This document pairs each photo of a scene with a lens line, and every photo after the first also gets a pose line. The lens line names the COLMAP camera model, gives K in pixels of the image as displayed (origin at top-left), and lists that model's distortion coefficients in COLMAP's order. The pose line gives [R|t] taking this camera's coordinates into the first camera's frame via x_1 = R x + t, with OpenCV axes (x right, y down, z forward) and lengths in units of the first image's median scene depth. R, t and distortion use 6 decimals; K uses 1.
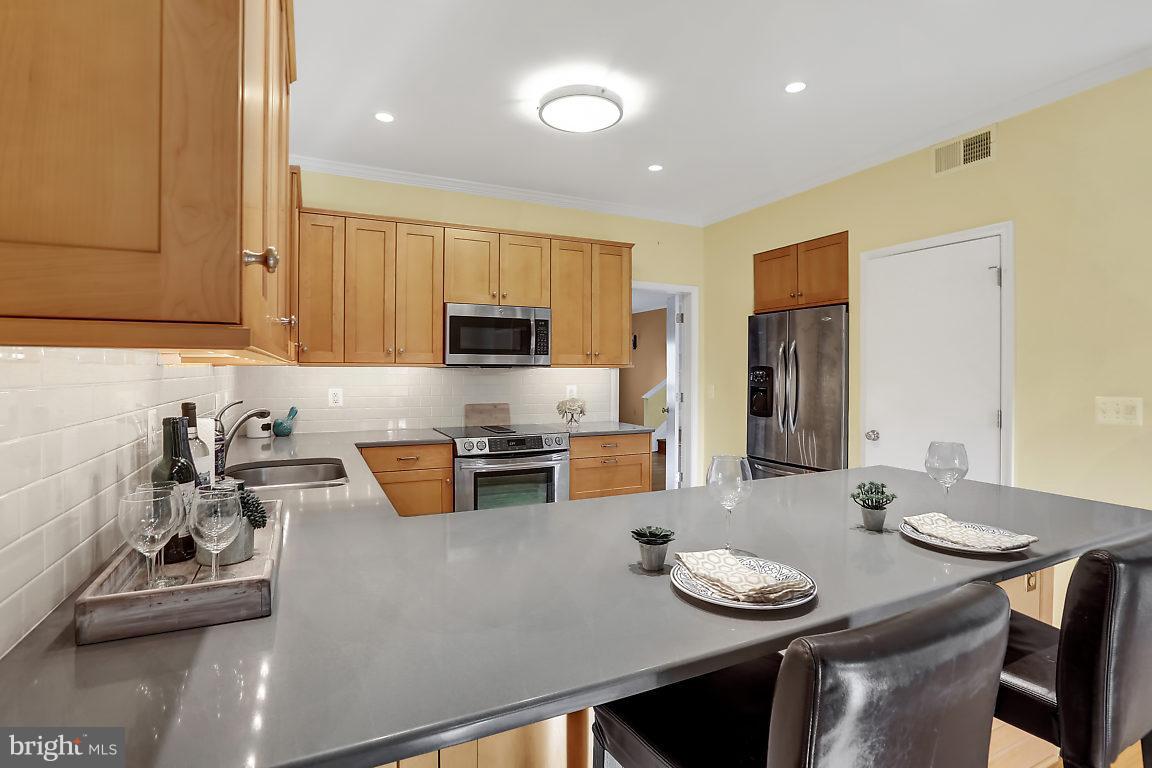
lens RADIAL K [[559.9, 0, 574.9], [0, 559.9, 379.5], [0, 0, 1]] dist [-0.031917, 0.005593]
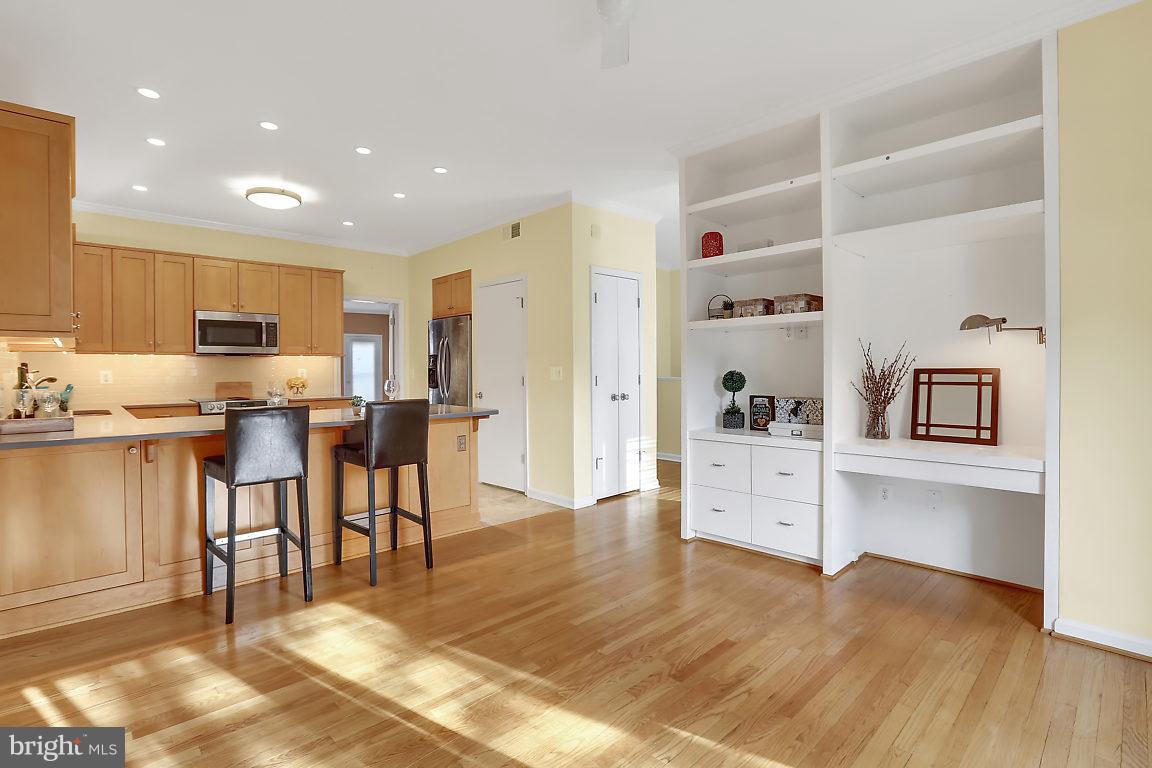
lens RADIAL K [[559.9, 0, 568.8], [0, 559.9, 374.8], [0, 0, 1]] dist [-0.031917, 0.005593]
pose [[0.961020, -0.013713, 0.276139, 0.289416], [0.014342, 0.999897, -0.000258, 0.041307], [-0.276107, 0.004209, 0.961118, -0.610780]]
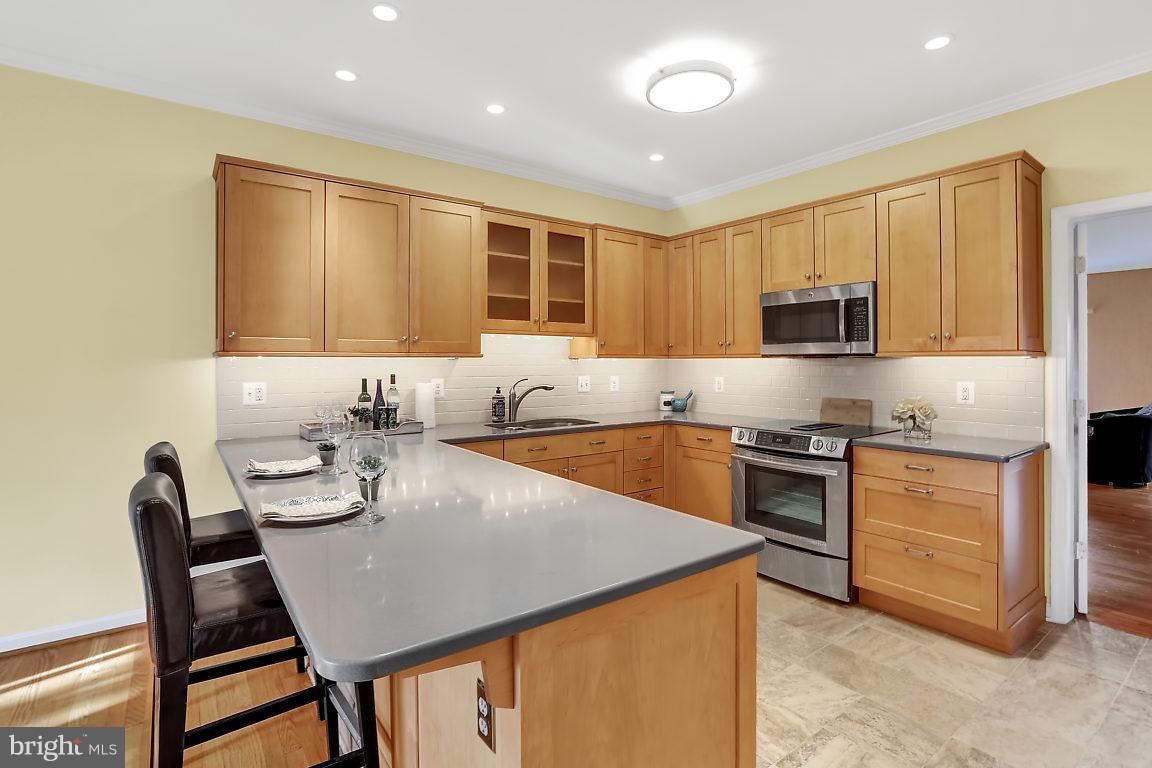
lens RADIAL K [[559.9, 0, 575.1], [0, 559.9, 374.9], [0, 0, 1]] dist [-0.031917, 0.005593]
pose [[0.194807, 0.017694, -0.980682, 0.667015], [-0.016425, 0.999756, 0.014775, -0.000494], [0.980704, 0.013229, 0.195050, 0.454586]]
